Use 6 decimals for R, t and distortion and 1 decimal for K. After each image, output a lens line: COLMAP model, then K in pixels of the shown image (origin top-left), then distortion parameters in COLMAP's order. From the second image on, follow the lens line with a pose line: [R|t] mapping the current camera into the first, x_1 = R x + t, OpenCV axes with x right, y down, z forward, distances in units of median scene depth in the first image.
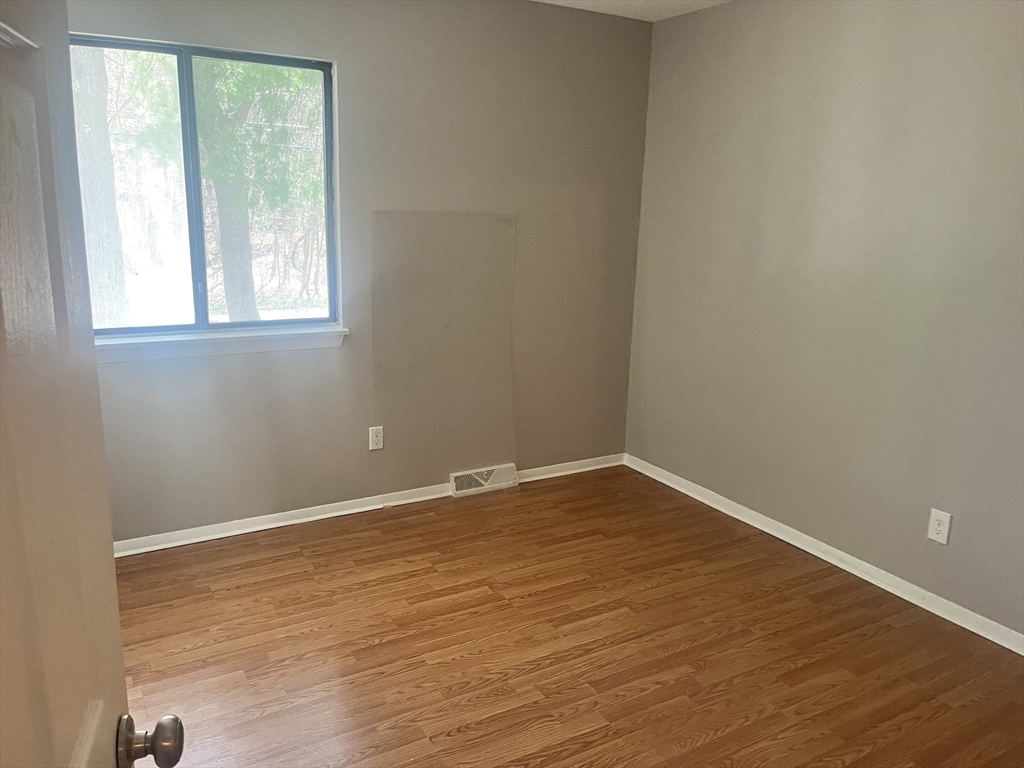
lens RADIAL K [[788.9, 0, 512.0], [0, 788.9, 384.0], [0, 0, 1]] dist [0.030023, -0.001673]
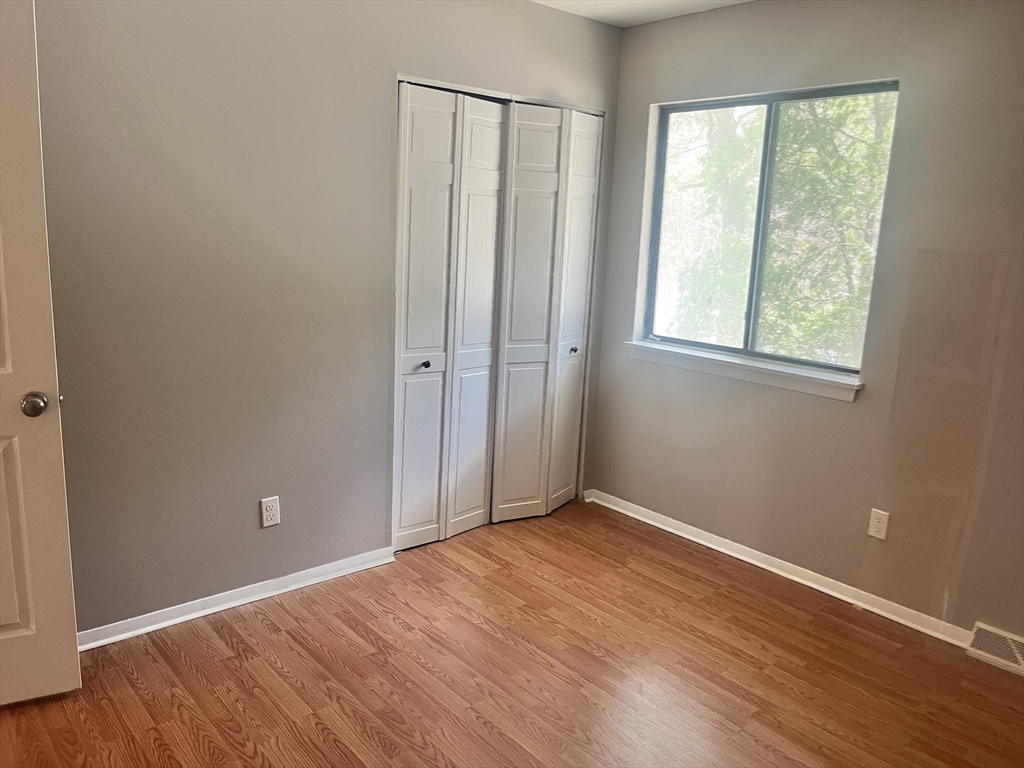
lens RADIAL K [[773.2, 0, 512.0], [0, 773.2, 384.0], [0, 0, 1]] dist [0.002849, -0.003392]
pose [[0.179602, 0.178372, -0.967433, 0.586424], [-0.257334, 0.957700, 0.128804, -0.087700], [0.949485, 0.225820, 0.217906, 0.499286]]
